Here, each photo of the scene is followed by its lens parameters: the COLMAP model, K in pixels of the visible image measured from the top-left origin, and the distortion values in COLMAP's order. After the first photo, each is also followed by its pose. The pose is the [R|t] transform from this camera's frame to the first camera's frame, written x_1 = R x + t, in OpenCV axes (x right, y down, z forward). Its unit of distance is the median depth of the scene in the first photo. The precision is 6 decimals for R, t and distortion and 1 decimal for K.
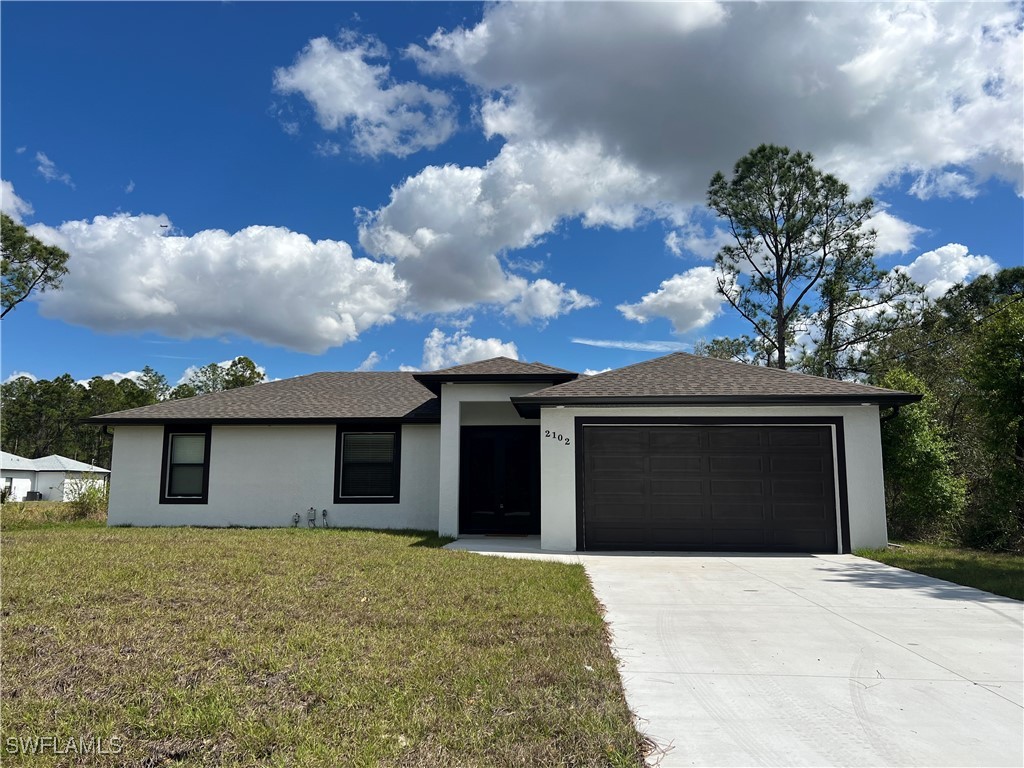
lens RADIAL K [[775.8, 0, 505.2], [0, 775.8, 376.8], [0, 0, 1]] dist [0.046430, -0.044190]
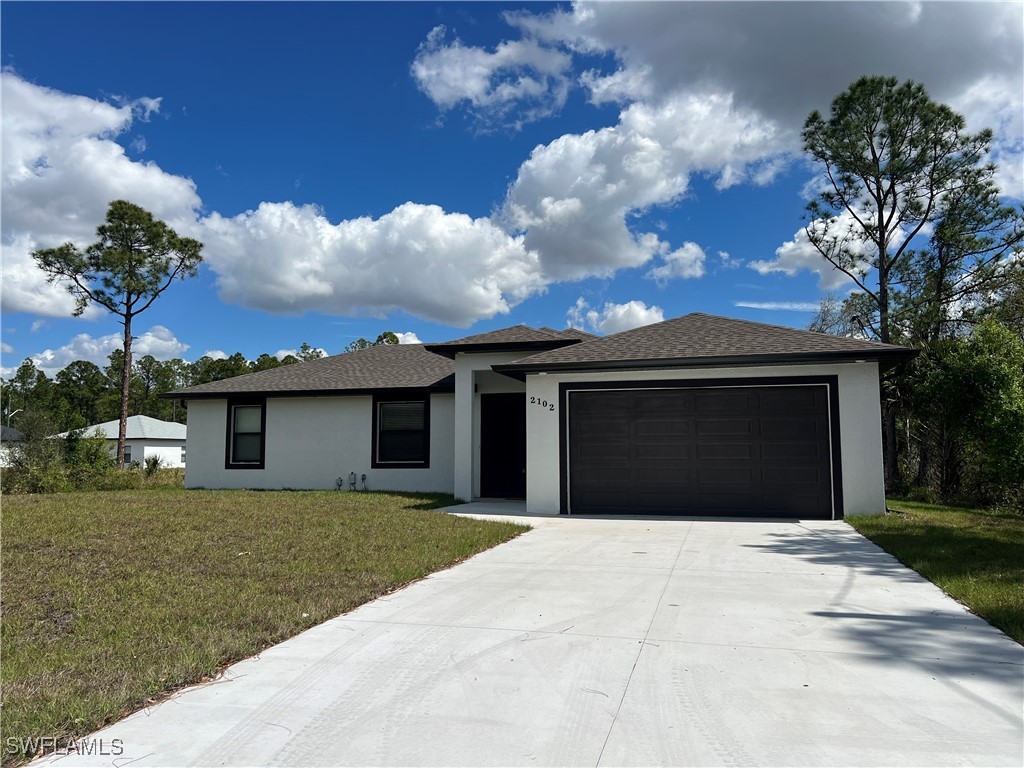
lens RADIAL K [[775.8, 0, 507.8], [0, 775.8, 391.6], [0, 0, 1]] dist [0.046430, -0.044190]
pose [[0.979364, -0.021543, -0.200954, 0.173808], [0.033805, 0.997757, 0.057784, 0.002067], [0.199258, -0.063385, 0.977895, 0.001314]]
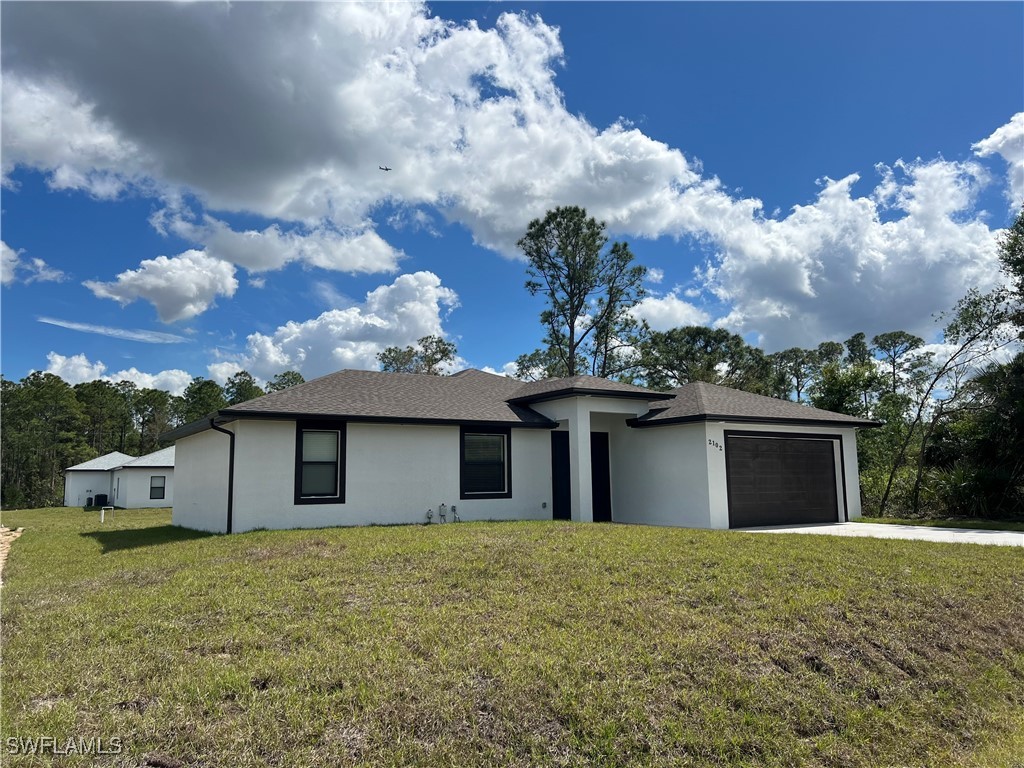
lens RADIAL K [[775.8, 0, 512.0], [0, 775.8, 379.1], [0, 0, 1]] dist [0.046430, -0.044190]
pose [[0.796403, 0.068306, 0.600896, -0.791447], [-0.072668, 0.997211, -0.017045, 0.010206], [-0.600384, -0.030091, 0.799145, 0.105065]]
